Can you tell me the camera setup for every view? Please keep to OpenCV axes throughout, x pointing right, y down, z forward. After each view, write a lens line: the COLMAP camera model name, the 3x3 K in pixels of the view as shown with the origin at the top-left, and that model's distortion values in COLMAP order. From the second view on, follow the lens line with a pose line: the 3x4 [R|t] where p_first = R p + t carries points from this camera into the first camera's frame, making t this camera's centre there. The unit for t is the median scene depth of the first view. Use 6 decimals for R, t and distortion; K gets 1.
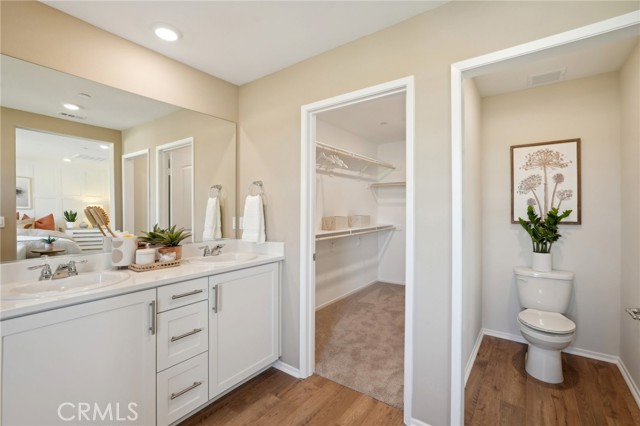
lens RADIAL K [[285.7, 0, 322.2], [0, 285.7, 206.7], [0, 0, 1]] dist [-0.015824, 0.000030]
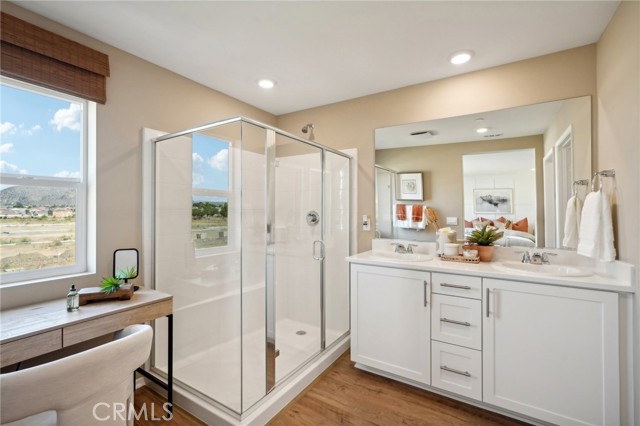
lens RADIAL K [[283.2, 0, 319.3], [0, 283.2, 217.6], [0, 0, 1]] dist [0.001804, 0.000319]
pose [[0.059263, 0.016838, -0.998100, 0.457052], [0.001508, 0.999855, 0.016957, 0.012030], [0.998241, -0.002510, 0.059229, 0.296750]]
